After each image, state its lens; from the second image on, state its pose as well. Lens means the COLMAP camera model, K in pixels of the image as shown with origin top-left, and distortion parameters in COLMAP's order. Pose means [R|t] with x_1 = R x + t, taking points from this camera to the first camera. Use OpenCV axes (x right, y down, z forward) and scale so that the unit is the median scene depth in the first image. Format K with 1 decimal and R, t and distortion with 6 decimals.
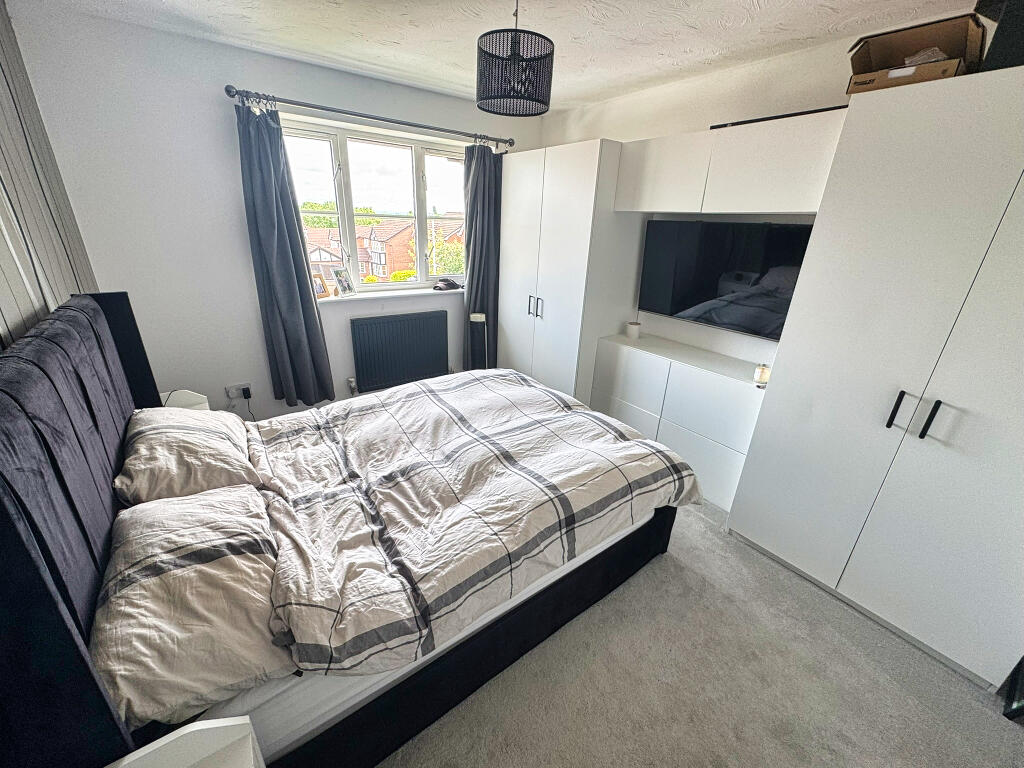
lens RADIAL K [[410.5, 0, 510.8], [0, 410.5, 382.1], [0, 0, 1]] dist [-0.000221, -0.000075]
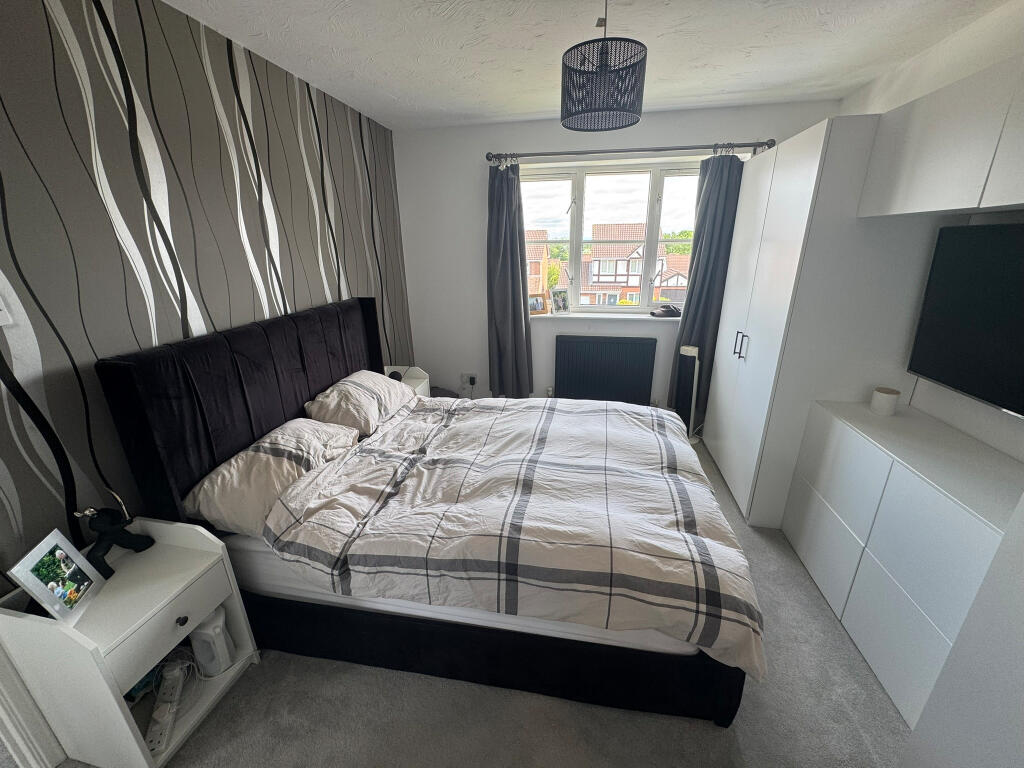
lens RADIAL K [[407.7, 0, 510.2], [0, 407.7, 383.9], [0, 0, 1]] dist [-0.000832, 0.000134]
pose [[0.679901, 0.194266, -0.707104, 0.539887], [-0.231614, 0.971799, 0.044284, -0.073501], [0.695766, 0.133666, 0.705722, 0.247101]]
